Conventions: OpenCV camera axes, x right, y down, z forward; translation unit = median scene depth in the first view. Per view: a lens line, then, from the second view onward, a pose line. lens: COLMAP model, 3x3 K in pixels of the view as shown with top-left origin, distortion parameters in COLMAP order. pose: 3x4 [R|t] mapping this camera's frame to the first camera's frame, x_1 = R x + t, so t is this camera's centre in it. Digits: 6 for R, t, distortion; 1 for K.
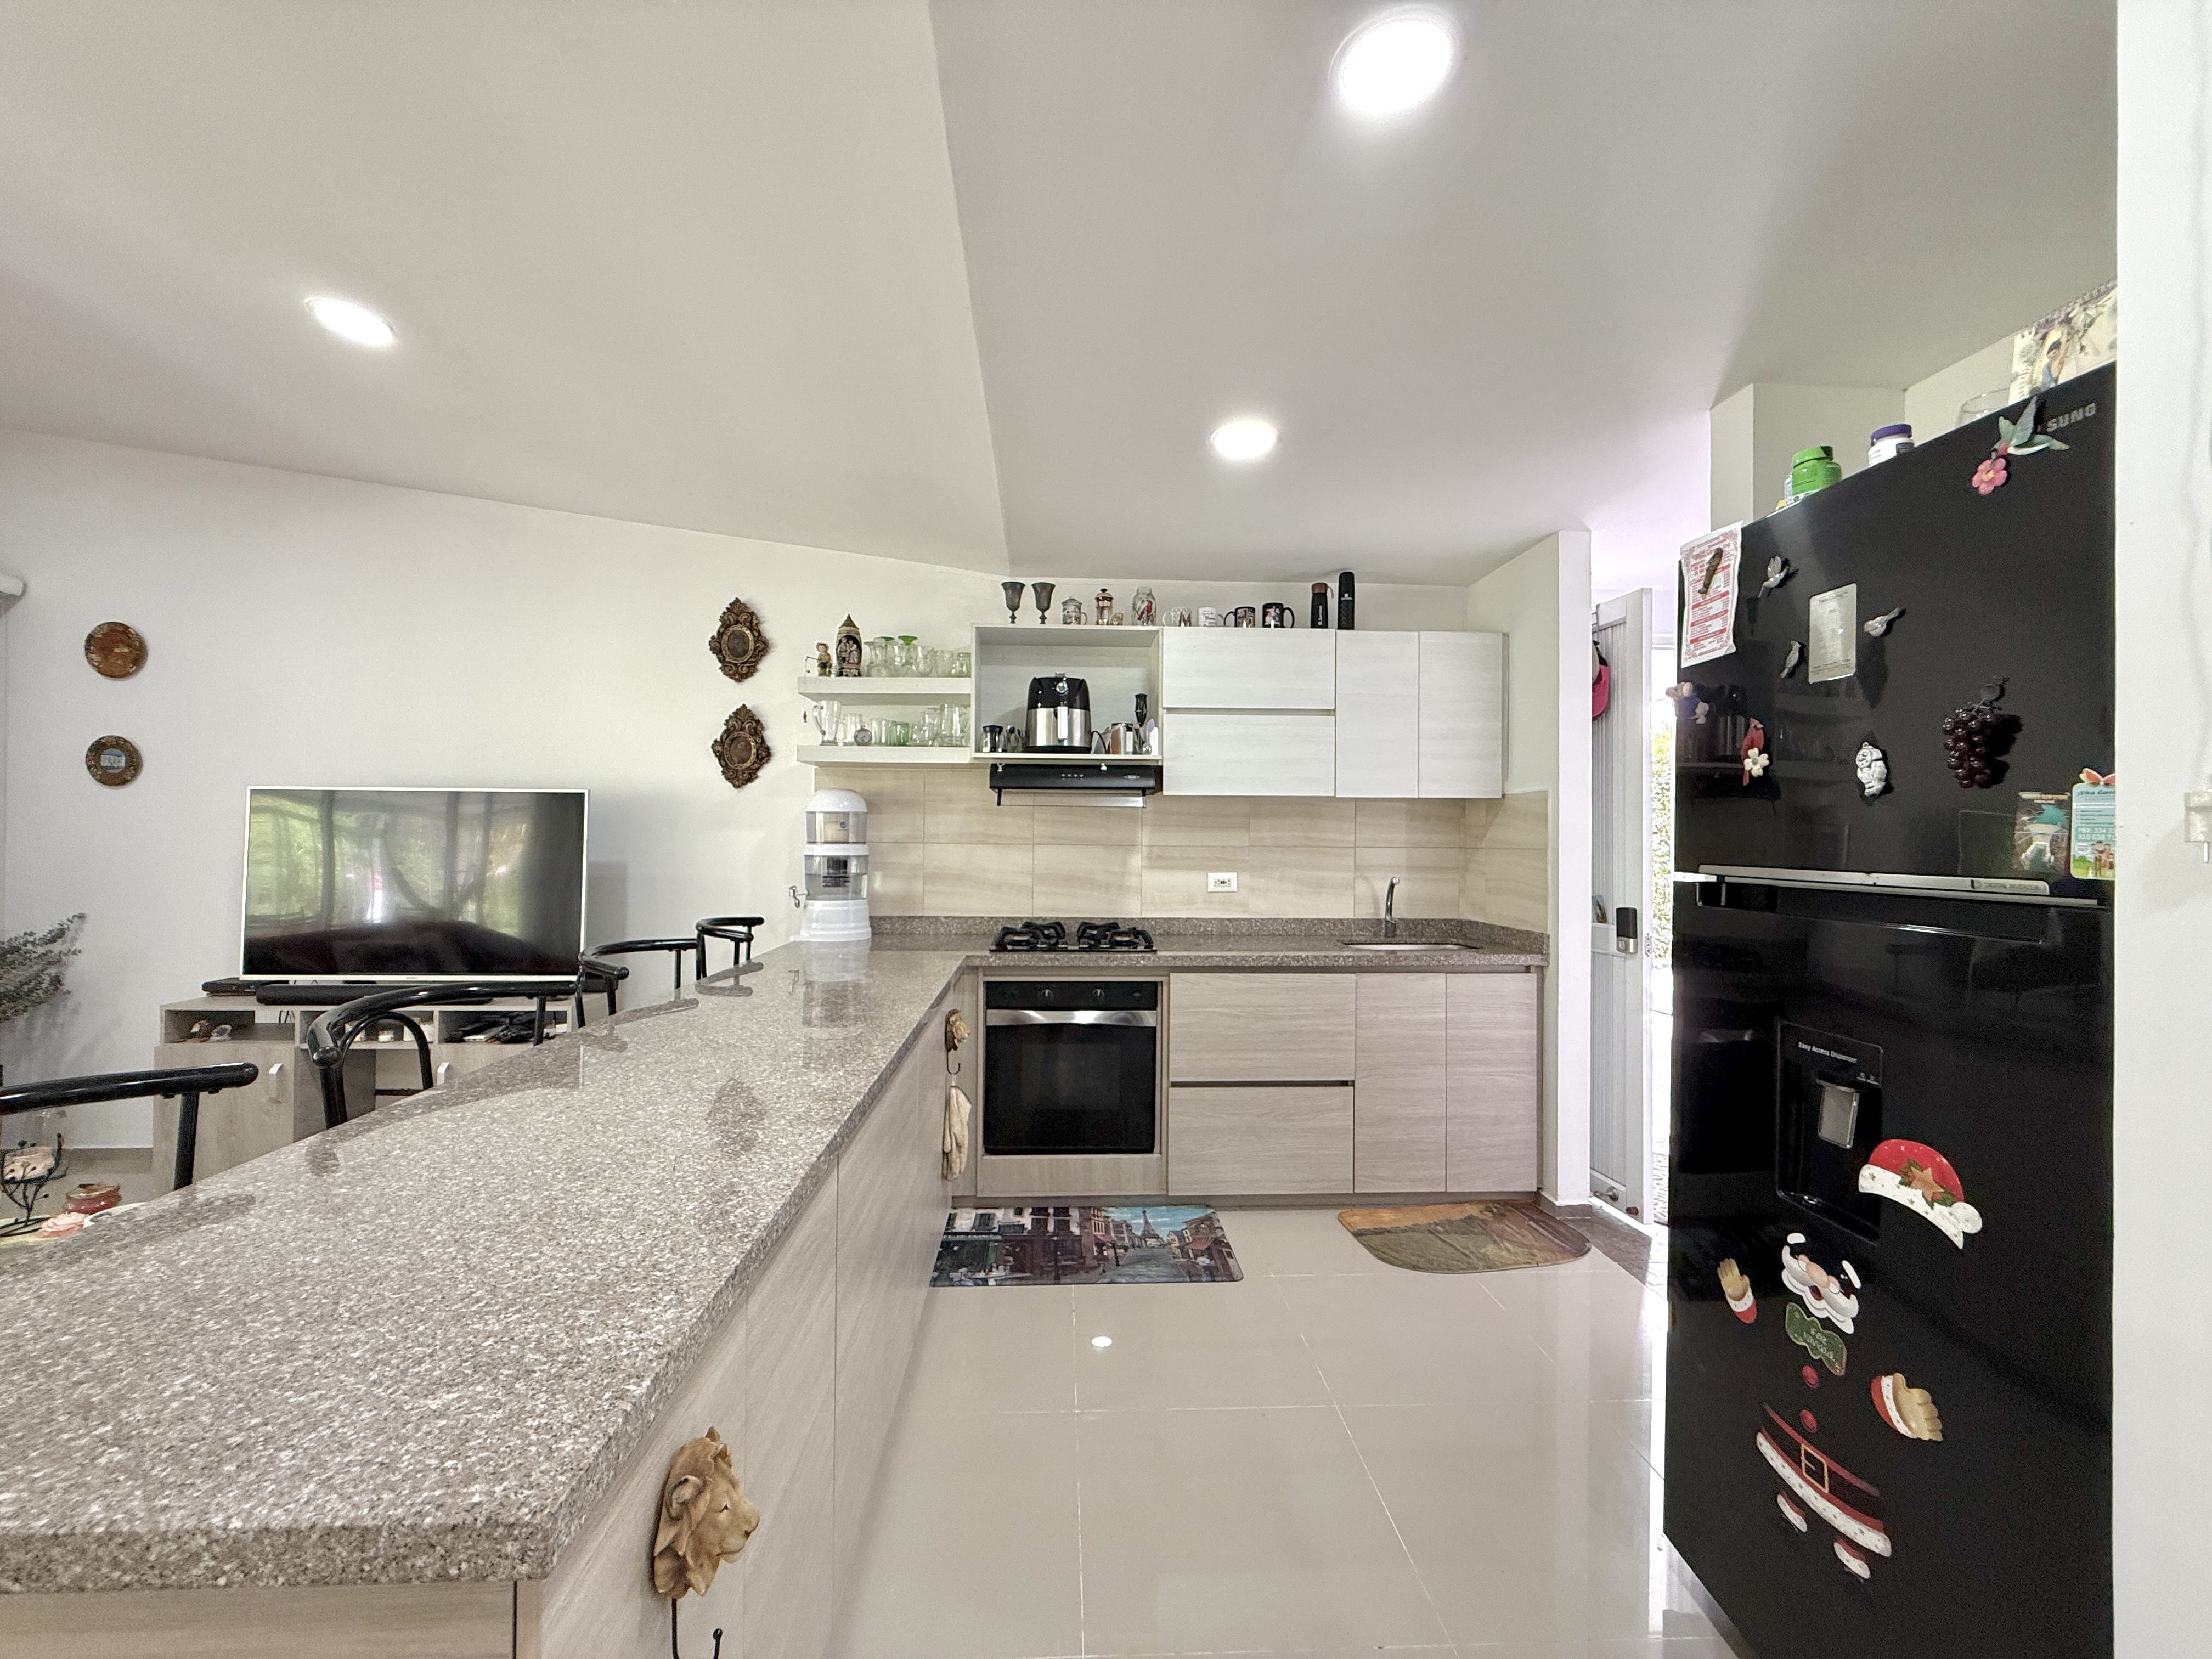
lens RADIAL K [[883.7, 0, 1104.4], [0, 883.7, 829.1], [0, 0, 1]] dist [-0.000090, 0.000445]
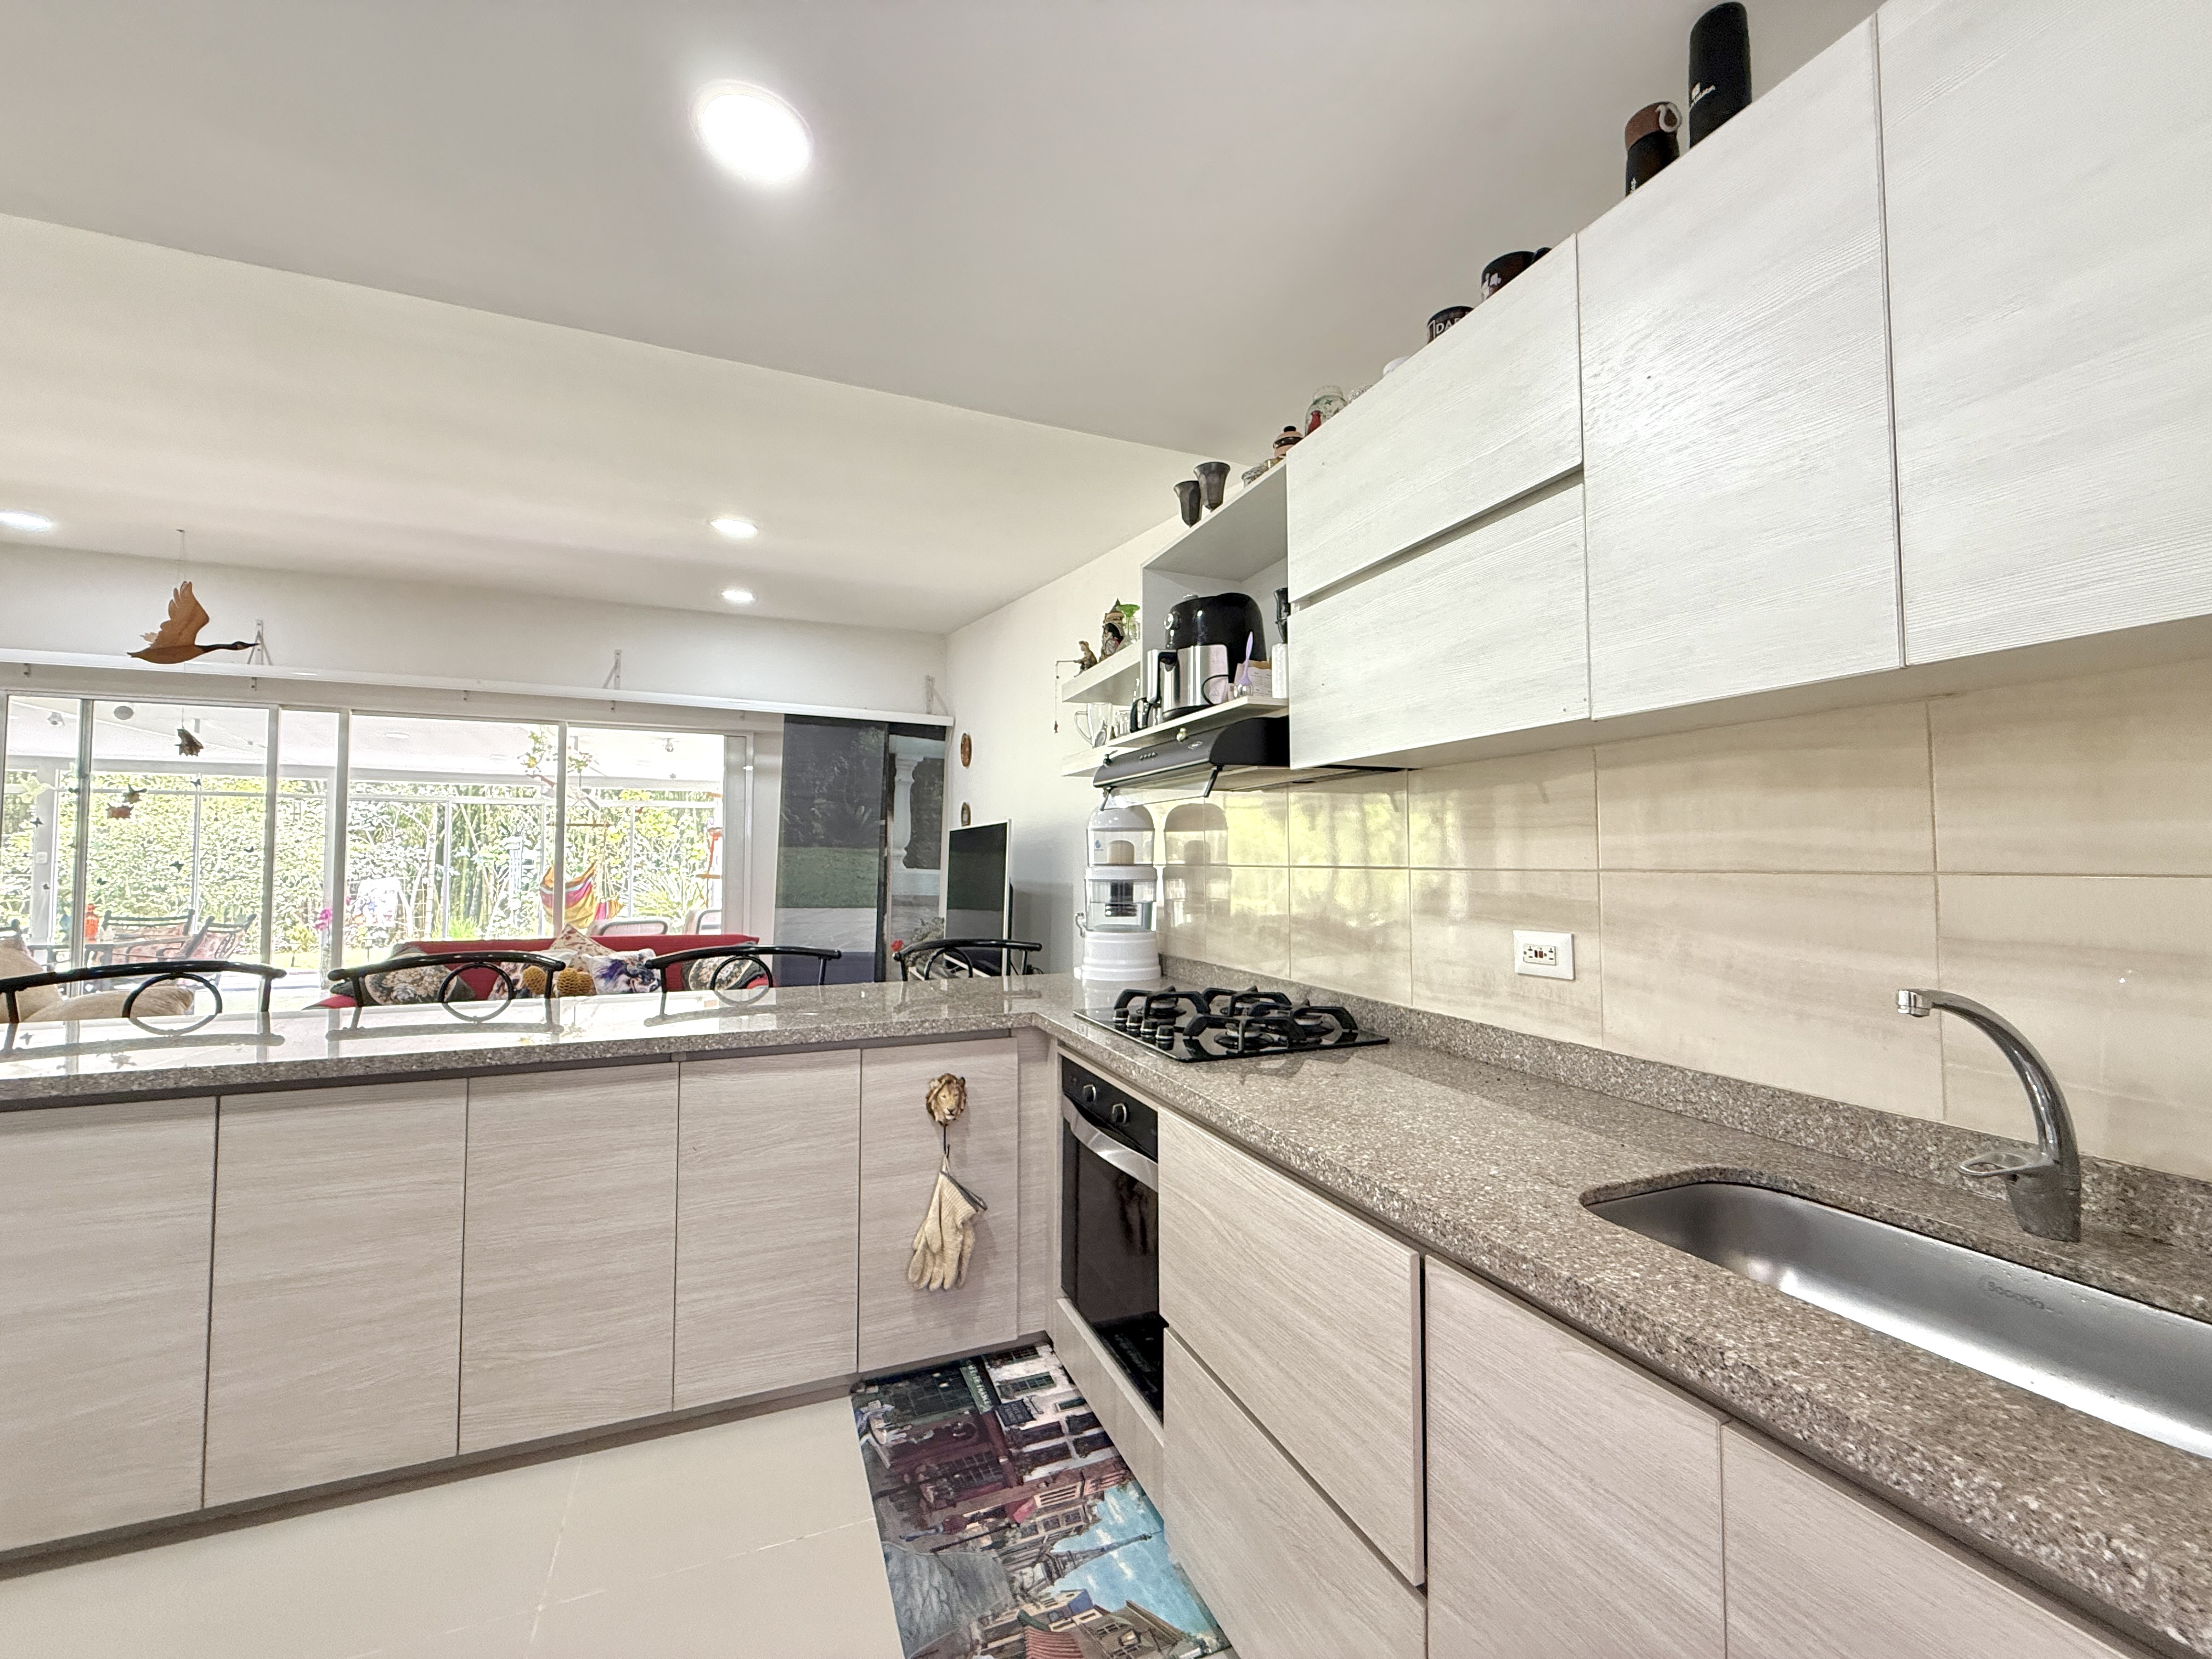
lens RADIAL K [[883.7, 0, 1092.0], [0, 883.7, 827.1], [0, 0, 1]] dist [-0.000090, 0.000445]
pose [[0.322772, -0.046107, -0.945353, 0.513211], [0.007514, 0.998906, -0.046153, 0.018346], [0.946447, 0.007793, 0.322765, 0.709988]]
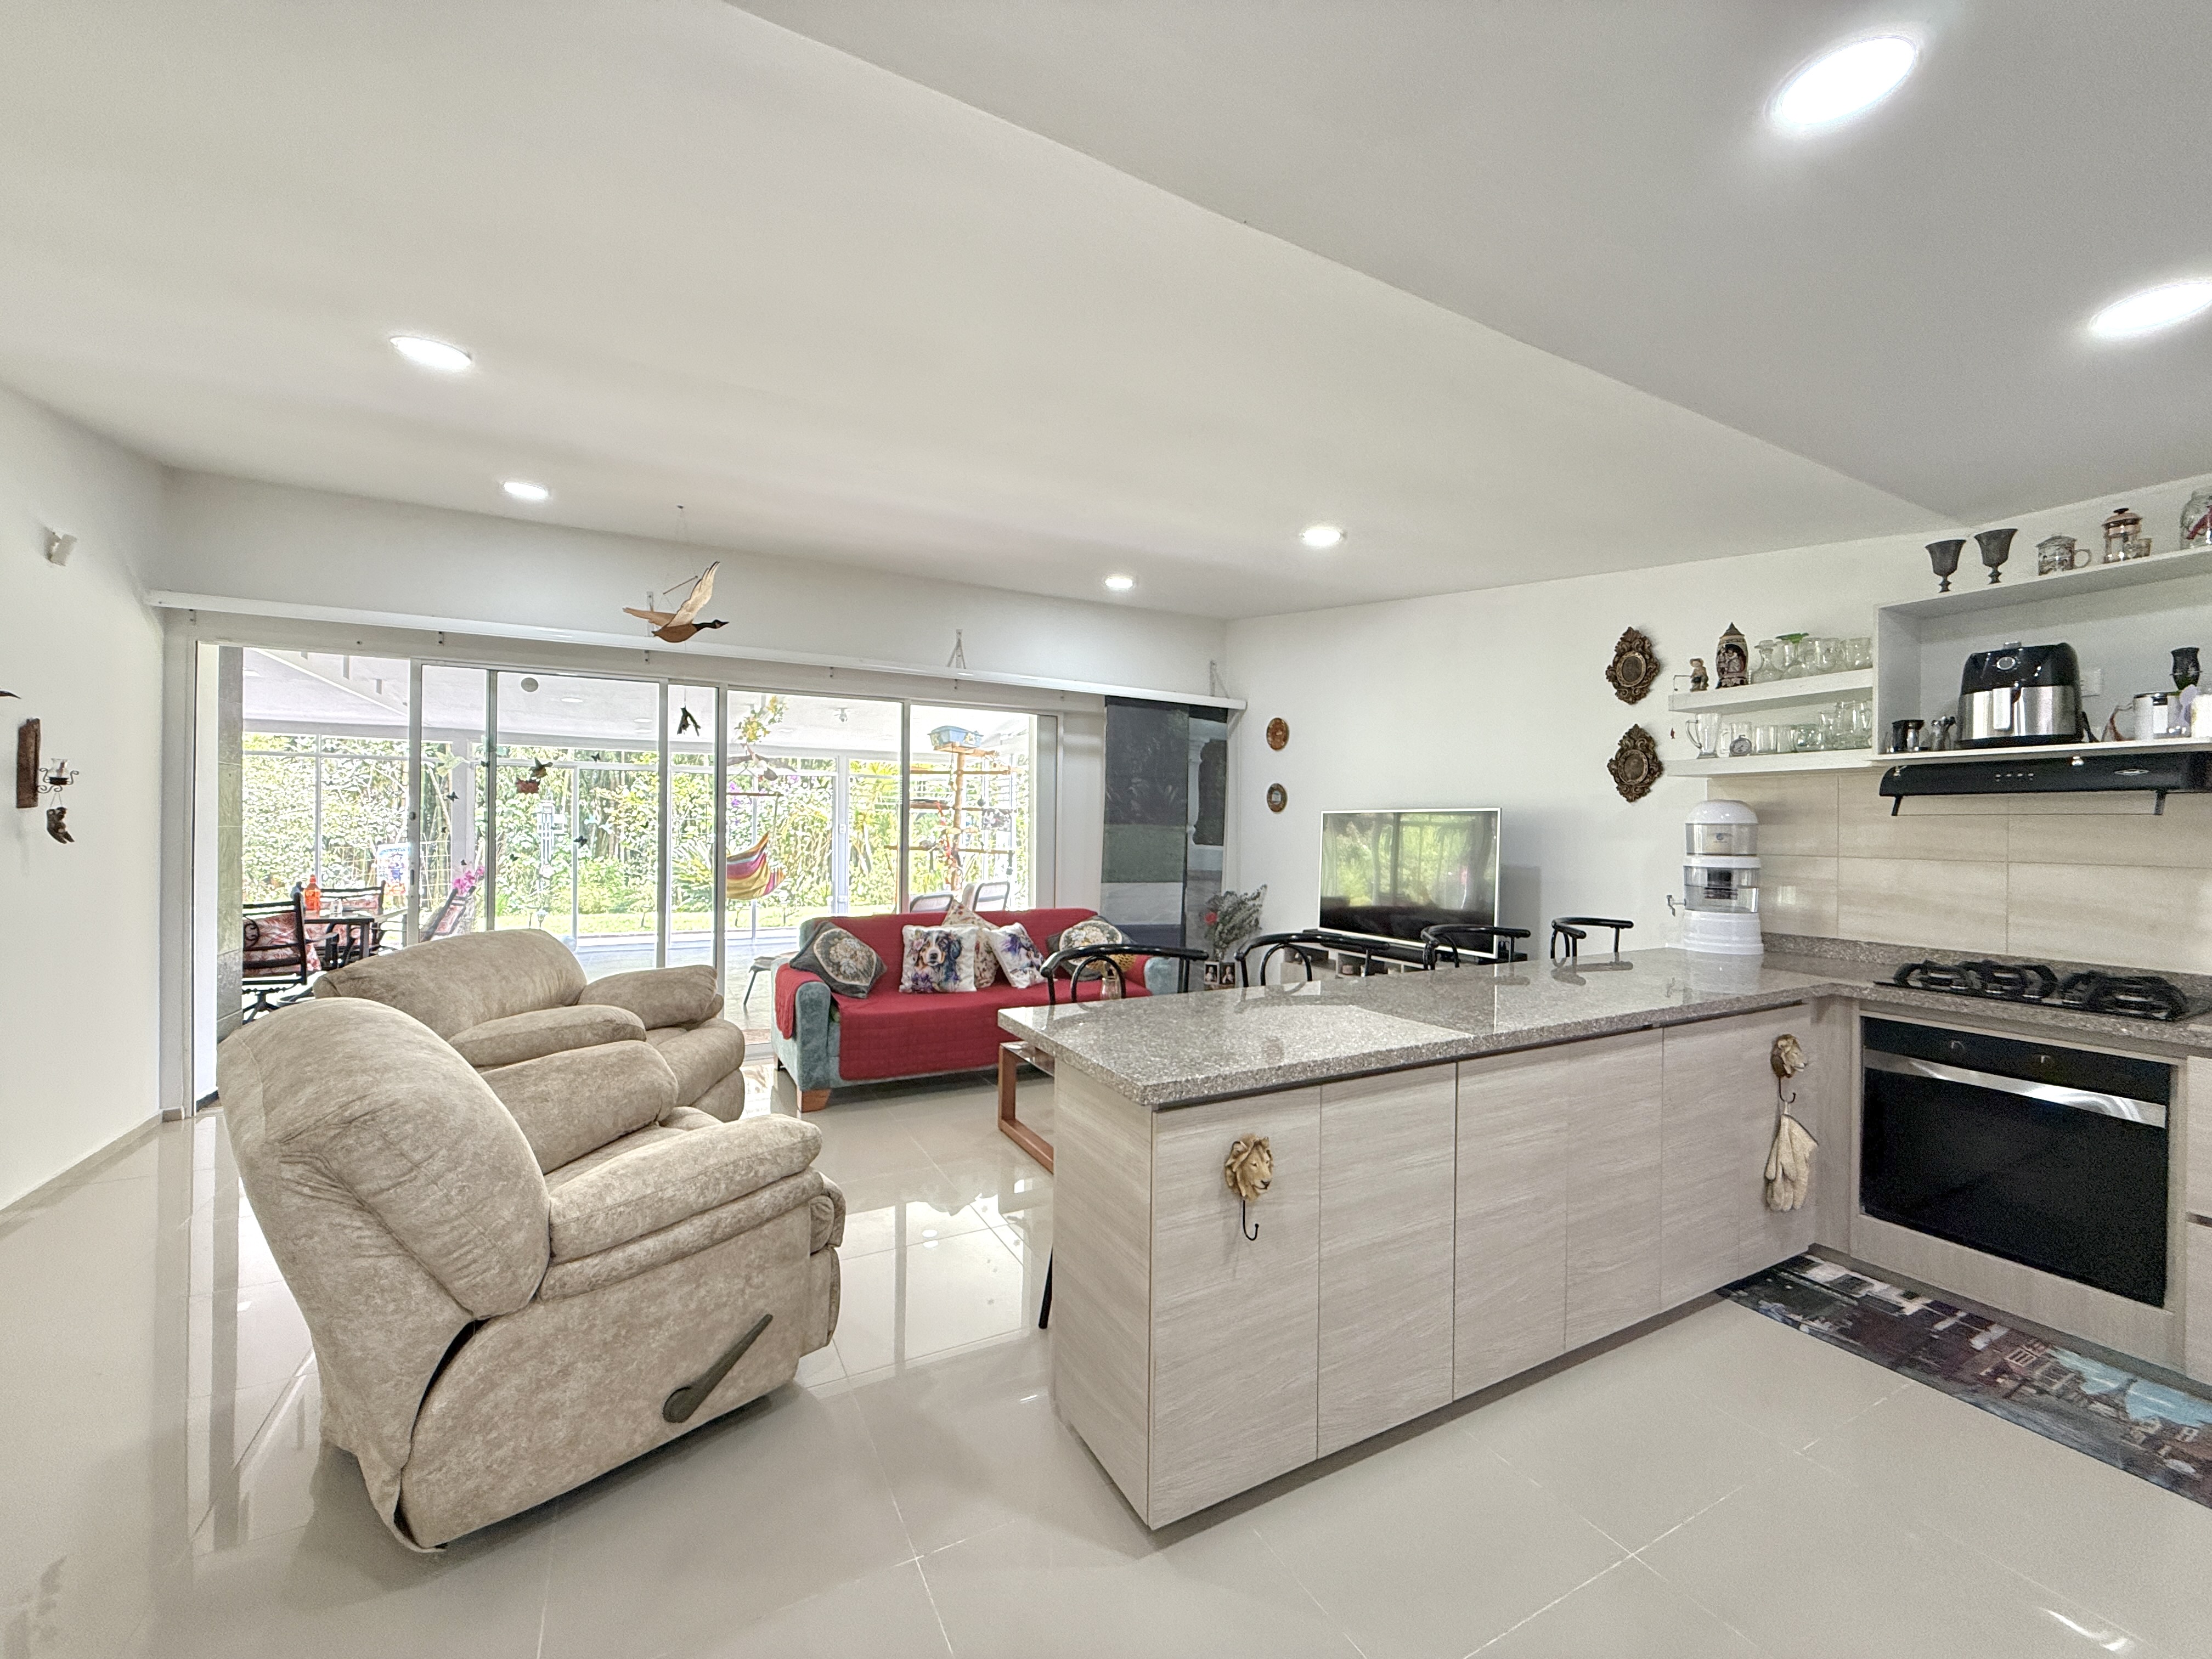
lens RADIAL K [[883.7, 0, 1089.2], [0, 883.7, 829.5], [0, 0, 1]] dist [-0.000090, 0.000445]
pose [[0.418700, -0.002625, -0.908121, 0.309012], [0.000255, 0.999996, -0.002773, -0.010455], [0.908124, 0.000929, 0.418699, -0.061975]]
